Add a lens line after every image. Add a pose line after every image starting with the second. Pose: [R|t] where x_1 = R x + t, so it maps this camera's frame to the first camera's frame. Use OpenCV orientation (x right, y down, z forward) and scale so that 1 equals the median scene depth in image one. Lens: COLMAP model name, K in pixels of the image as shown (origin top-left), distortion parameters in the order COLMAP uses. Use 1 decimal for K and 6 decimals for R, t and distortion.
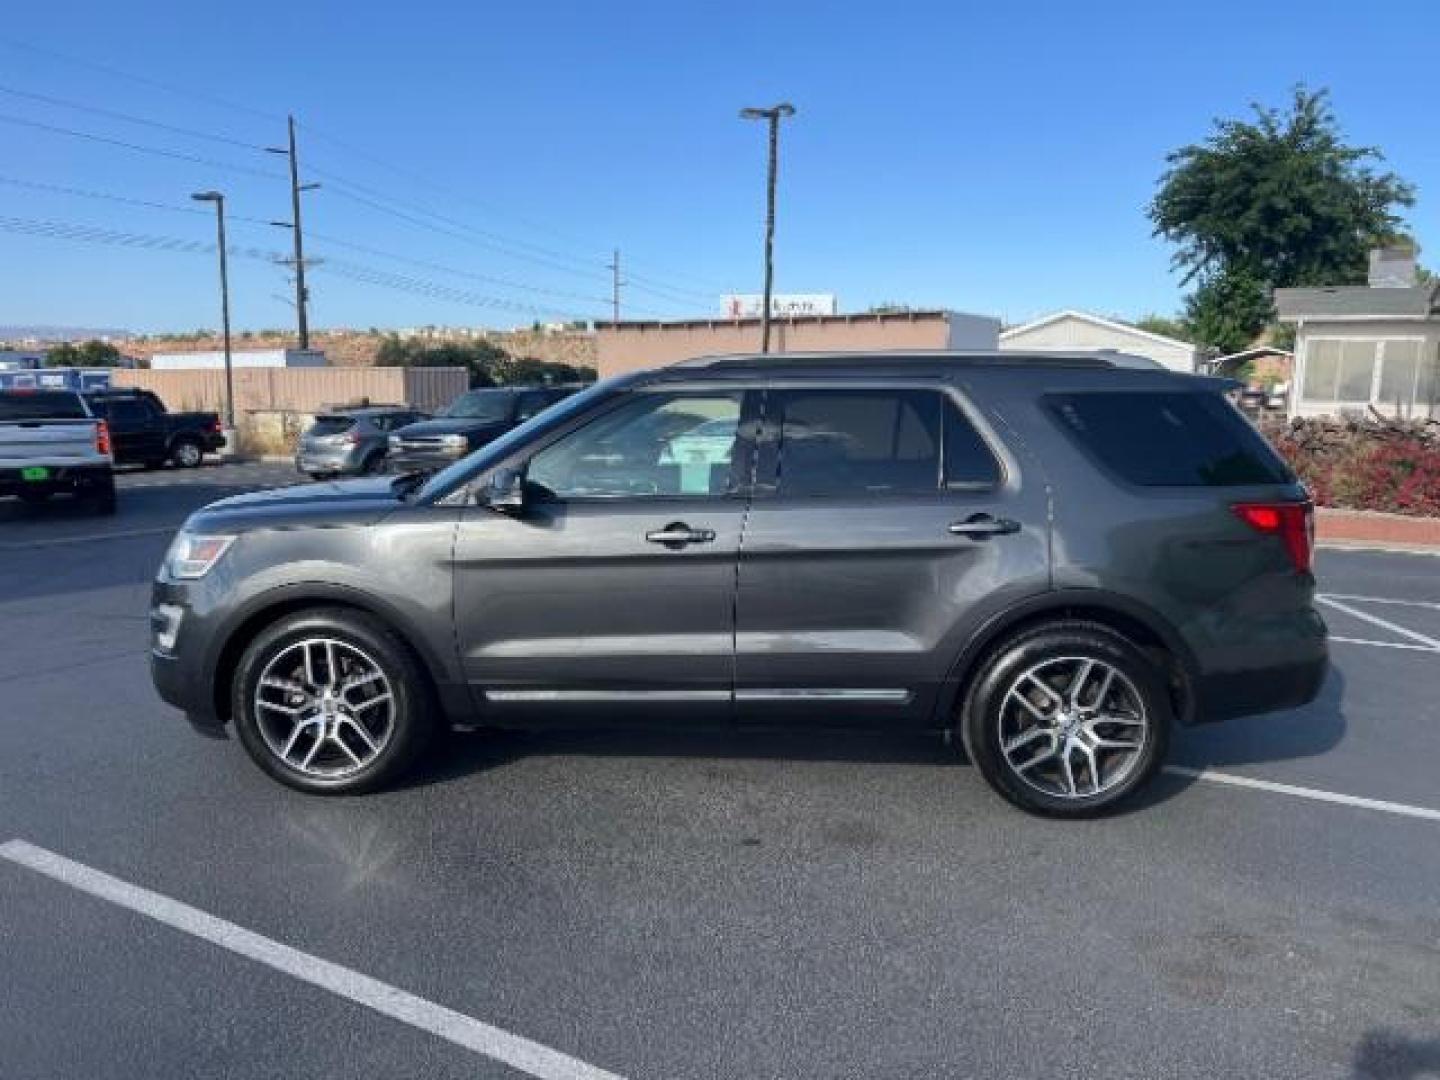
lens RADIAL K [[1084.4, 0, 716.4], [0, 1084.4, 543.0], [0, 0, 1]] dist [0.058903, -0.066882]
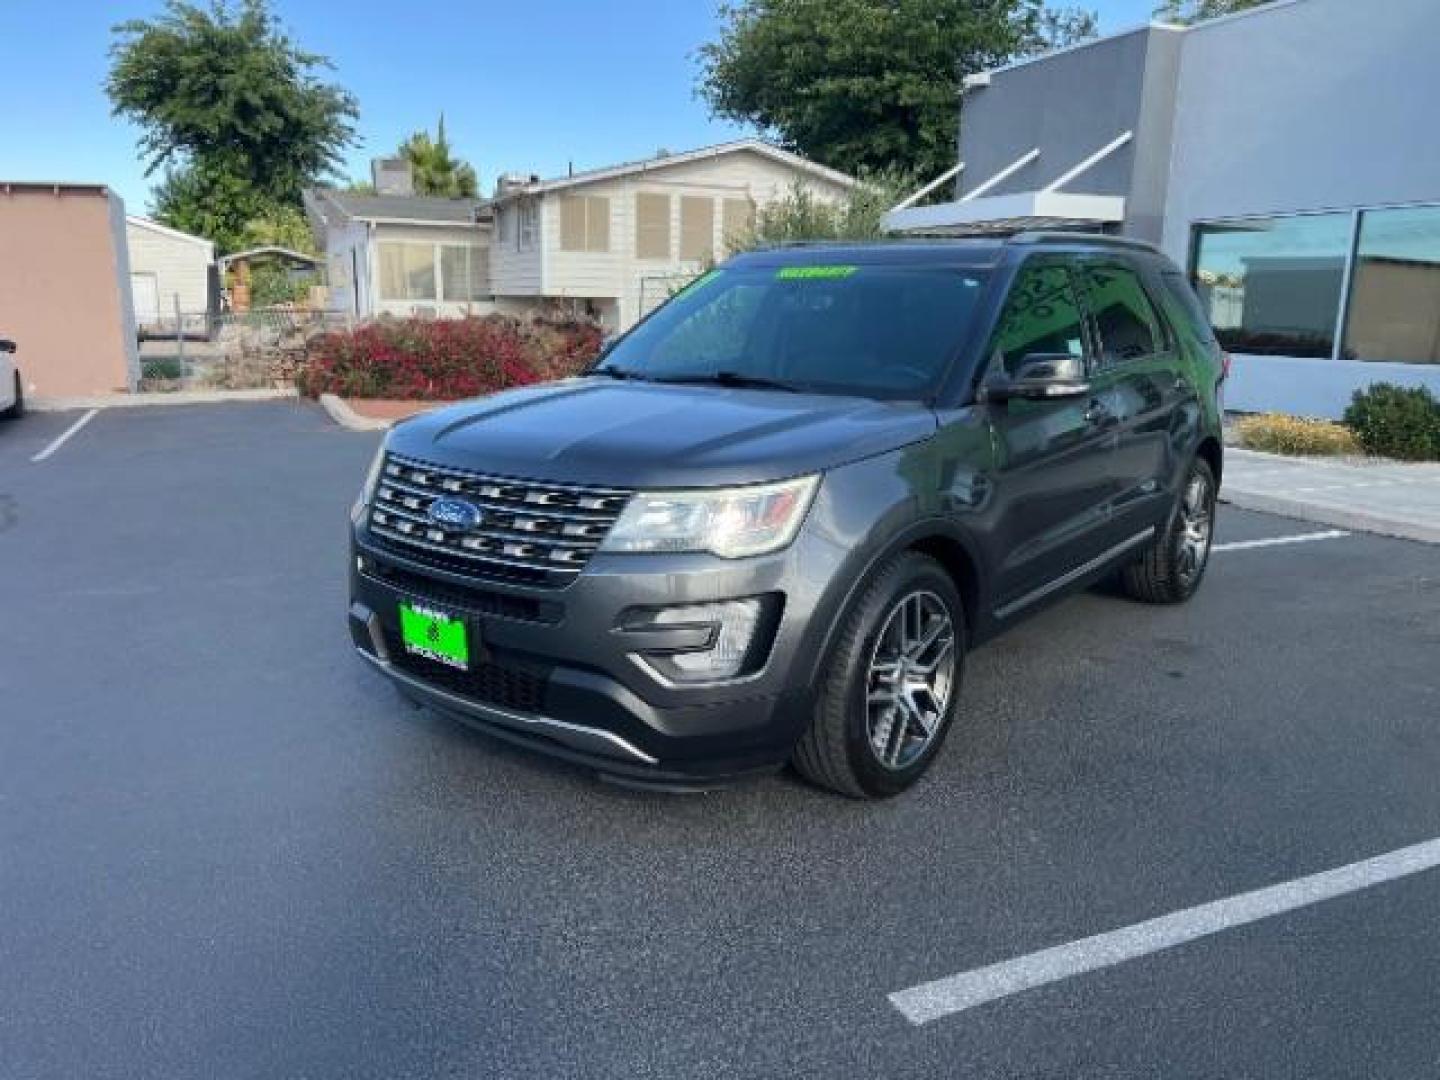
lens RADIAL K [[1084.4, 0, 724.3], [0, 1084.4, 544.5], [0, 0, 1]] dist [0.058903, -0.066882]
pose [[0.580731, -0.184733, 0.792859, -0.100199], [0.114428, 0.982768, 0.145168, -0.006913], [-0.806013, 0.006422, 0.591863, 0.063047]]
